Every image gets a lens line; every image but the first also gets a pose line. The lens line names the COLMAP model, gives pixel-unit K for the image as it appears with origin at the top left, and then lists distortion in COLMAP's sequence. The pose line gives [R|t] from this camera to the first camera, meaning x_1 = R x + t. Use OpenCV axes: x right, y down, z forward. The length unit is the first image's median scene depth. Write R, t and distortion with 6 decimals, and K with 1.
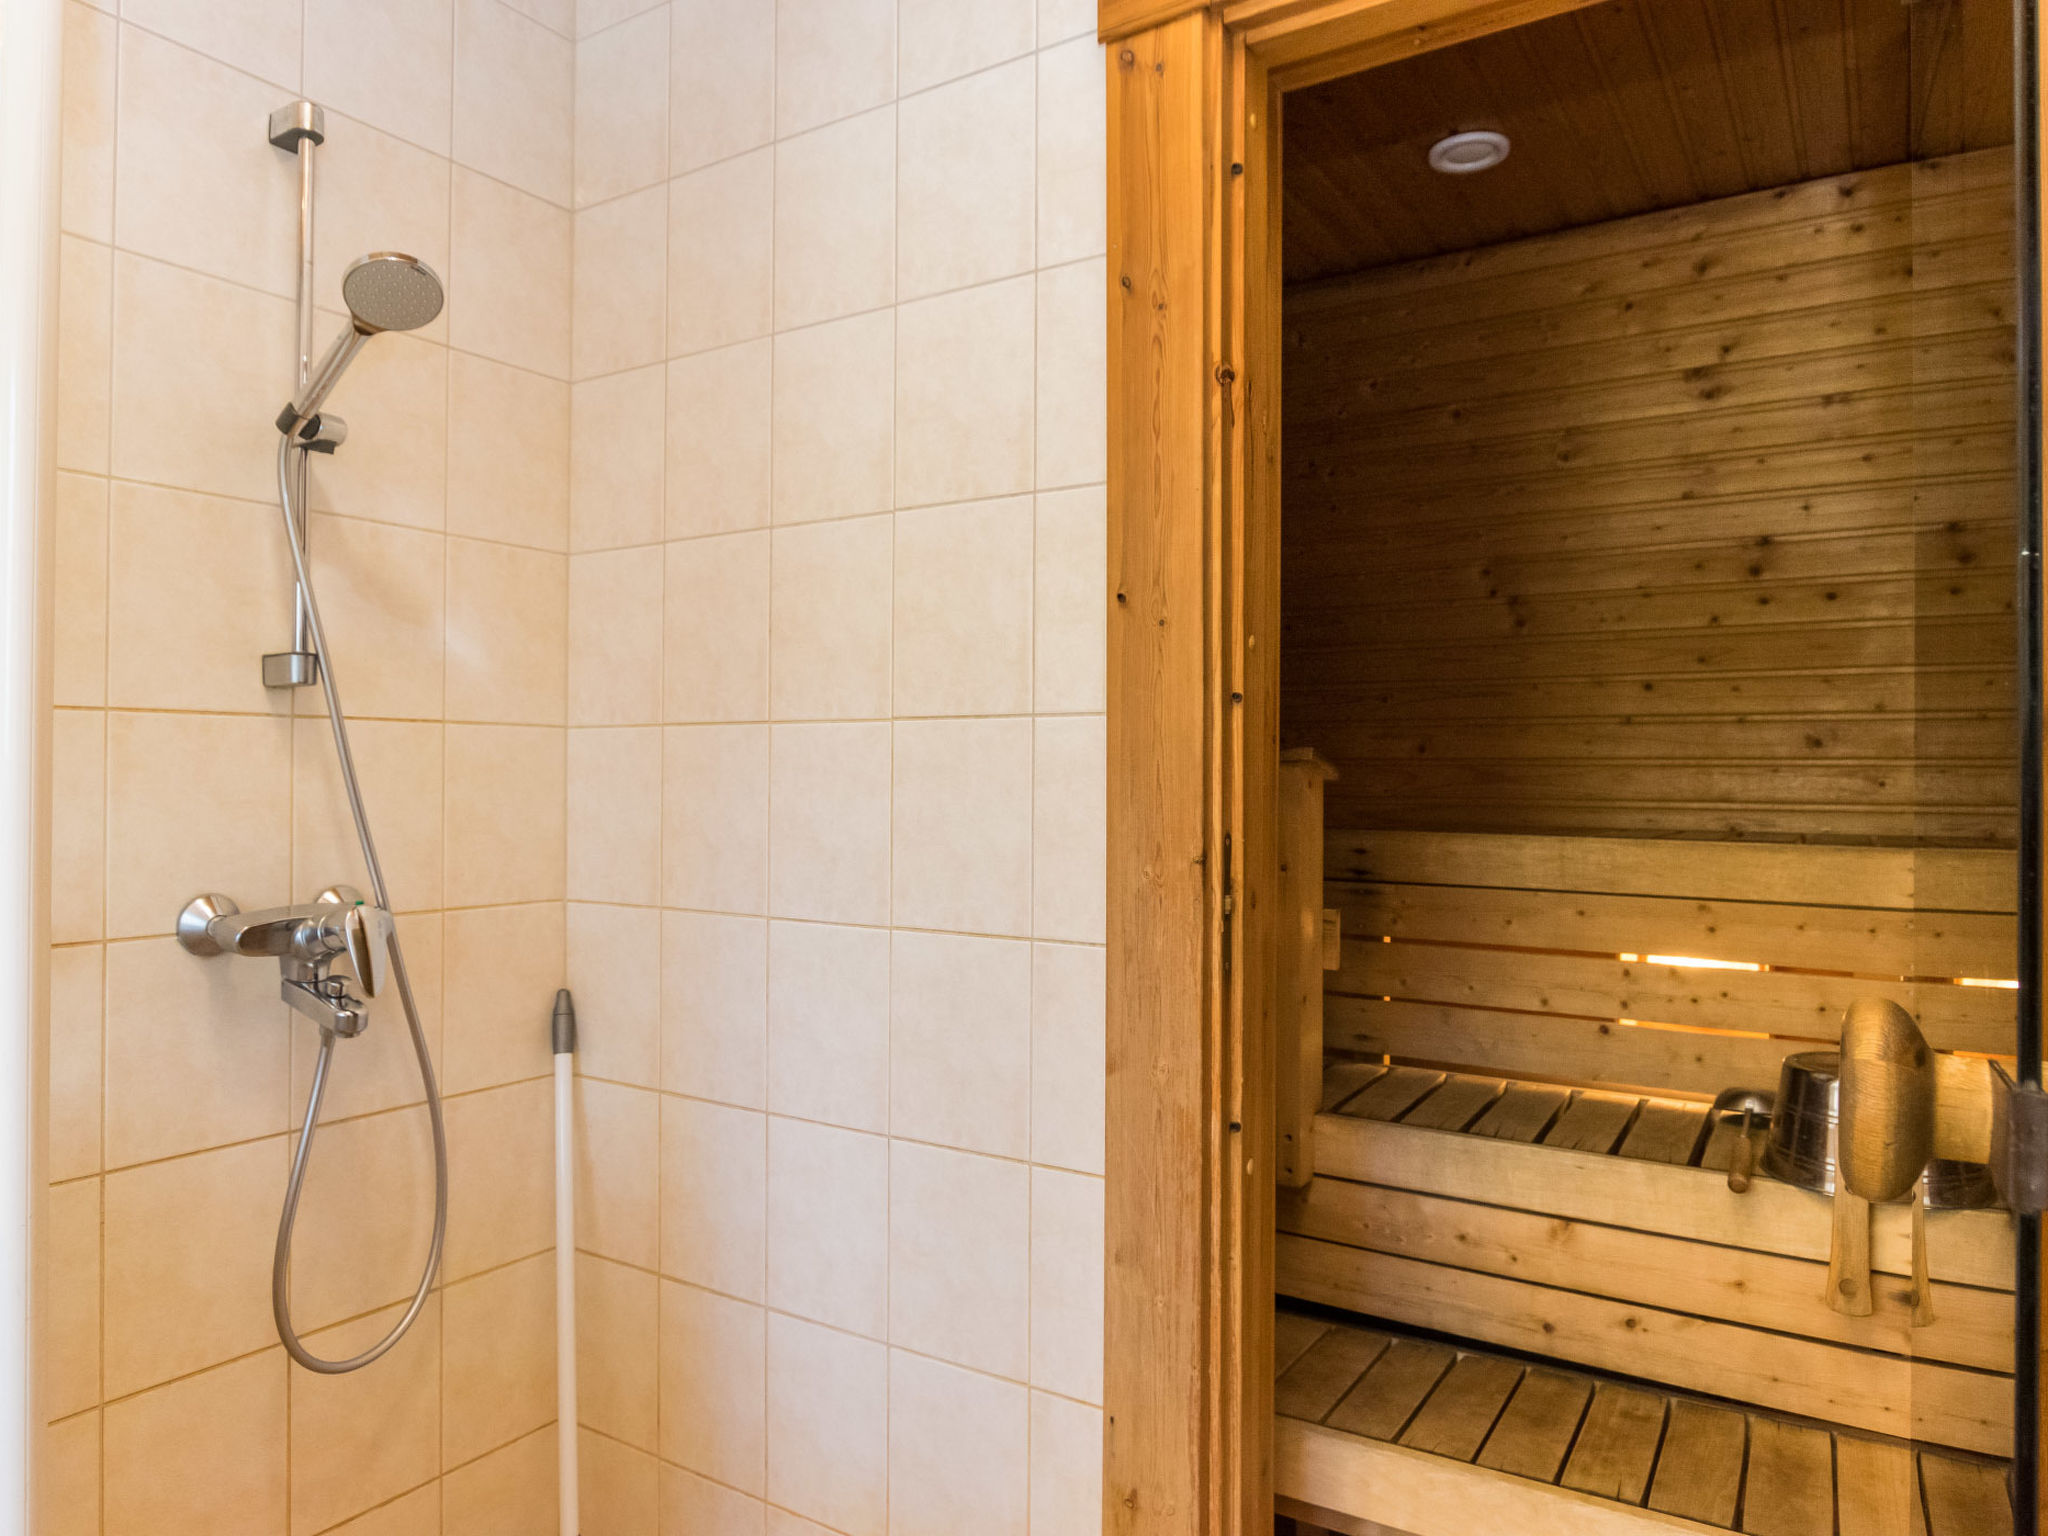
lens RADIAL K [[1346.7, 0, 1029.6], [0, 1346.7, 763.2], [0, 0, 1]] dist [-0.003474, 0.002642]
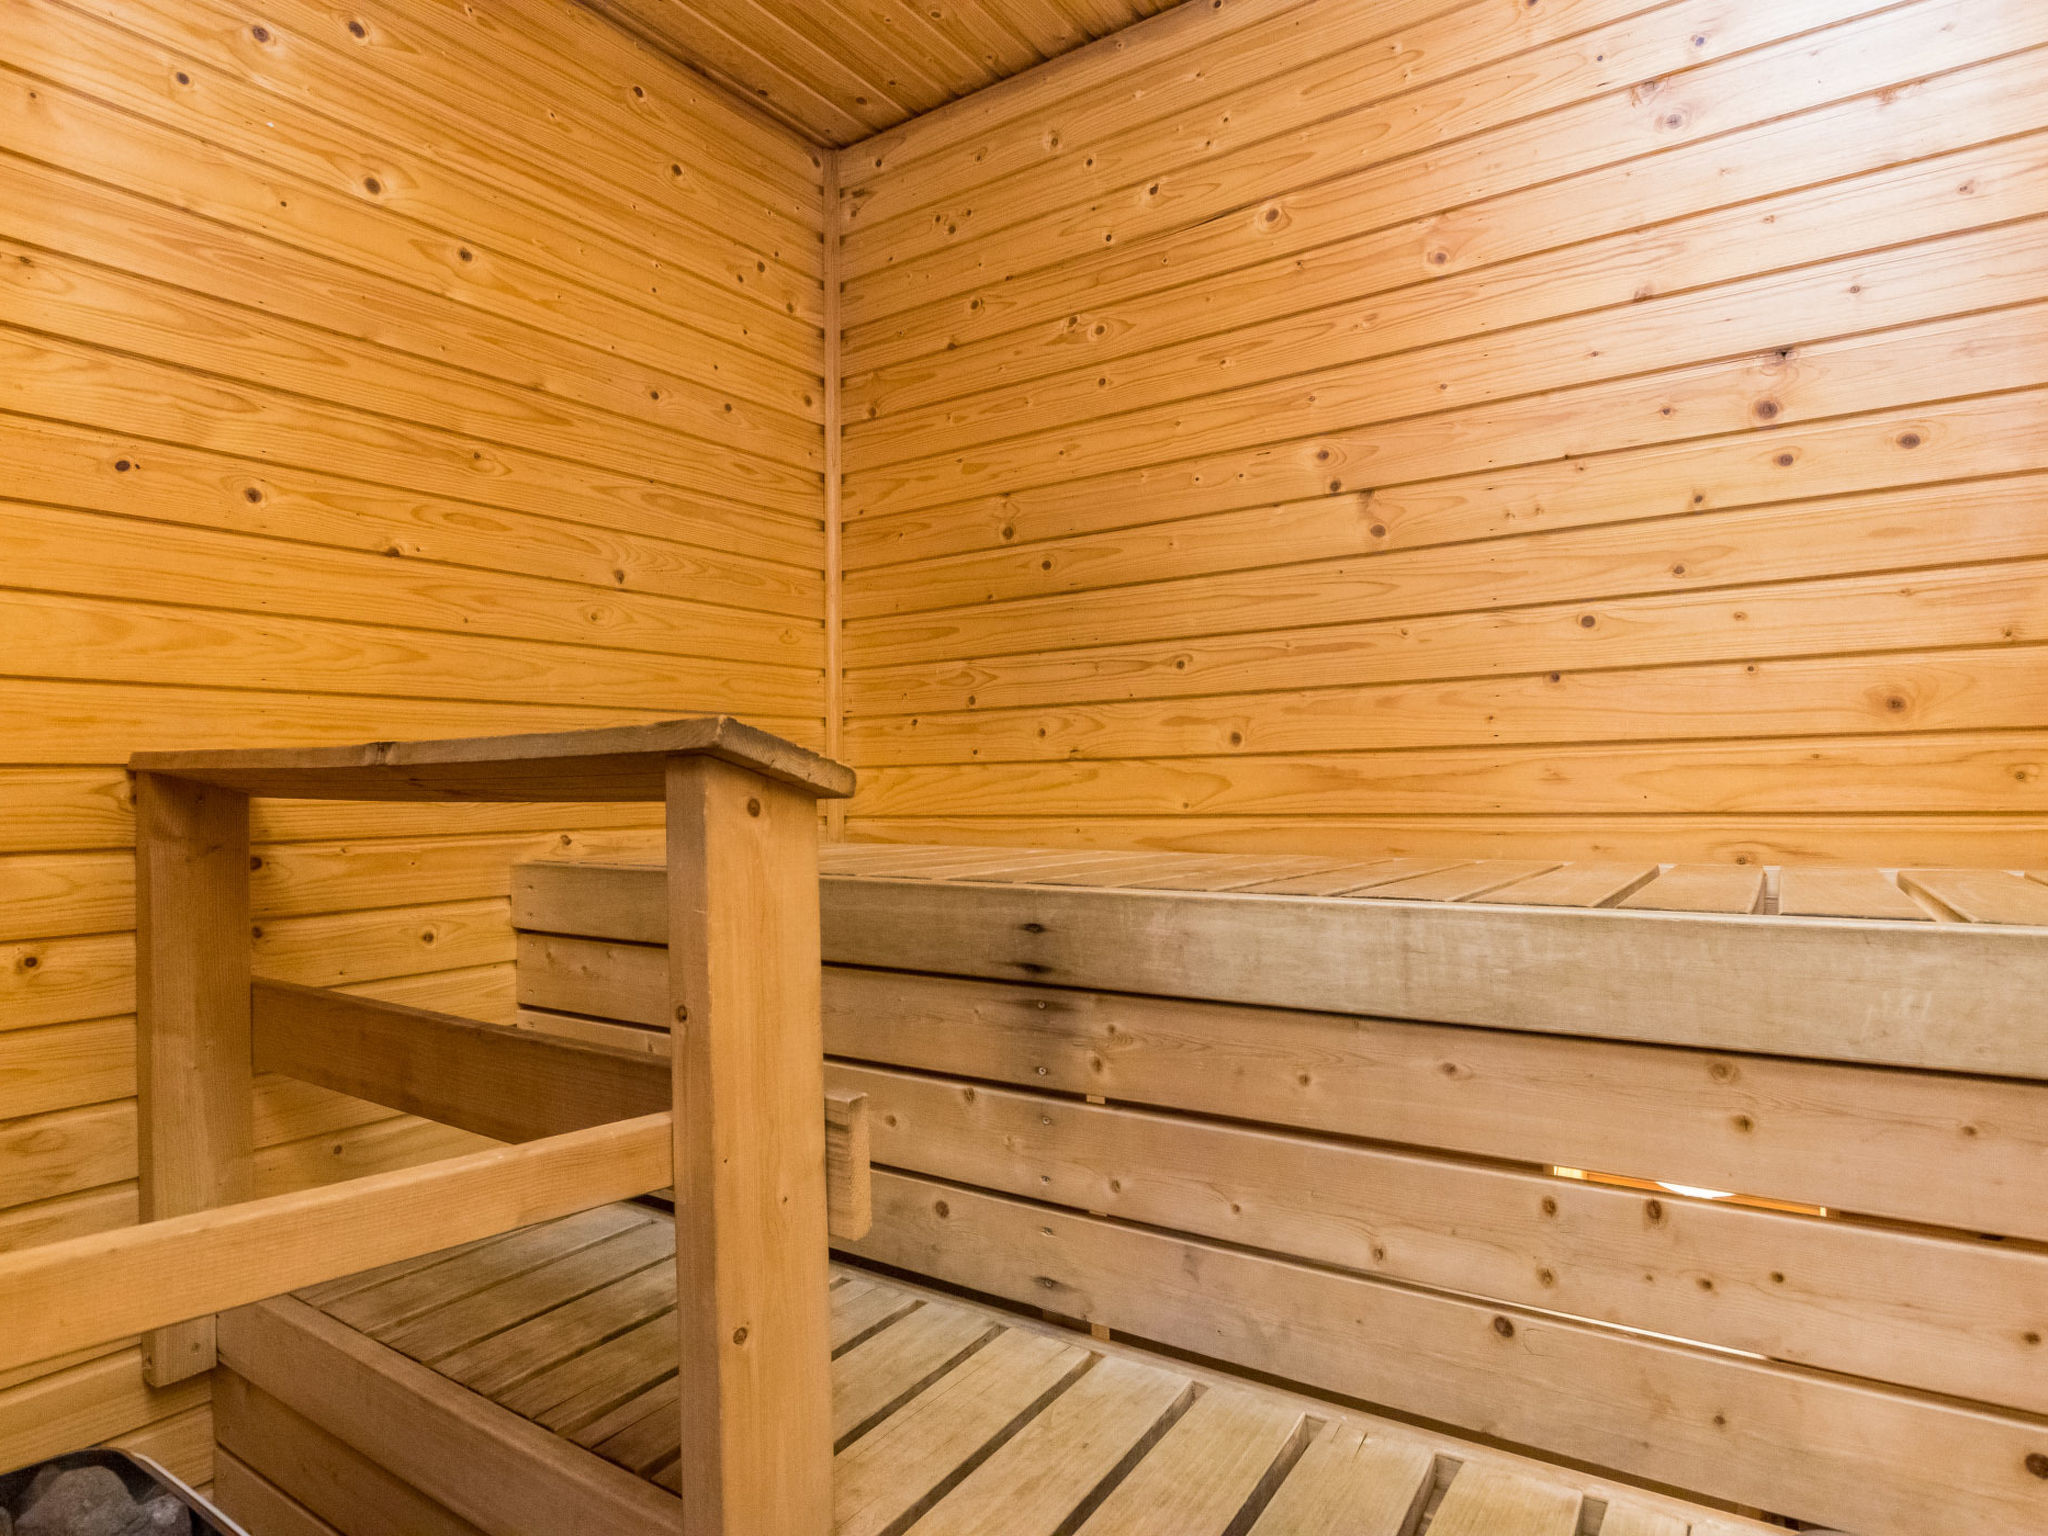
lens RADIAL K [[1182.4, 0, 1012.8], [0, 1182.4, 771.1], [0, 0, 1]] dist [-0.025127, 0.001641]
pose [[0.999051, -0.026958, -0.034200, 0.259652], [0.026729, 0.999617, -0.007130, 0.007790], [0.034379, 0.006209, 0.999390, 0.554063]]
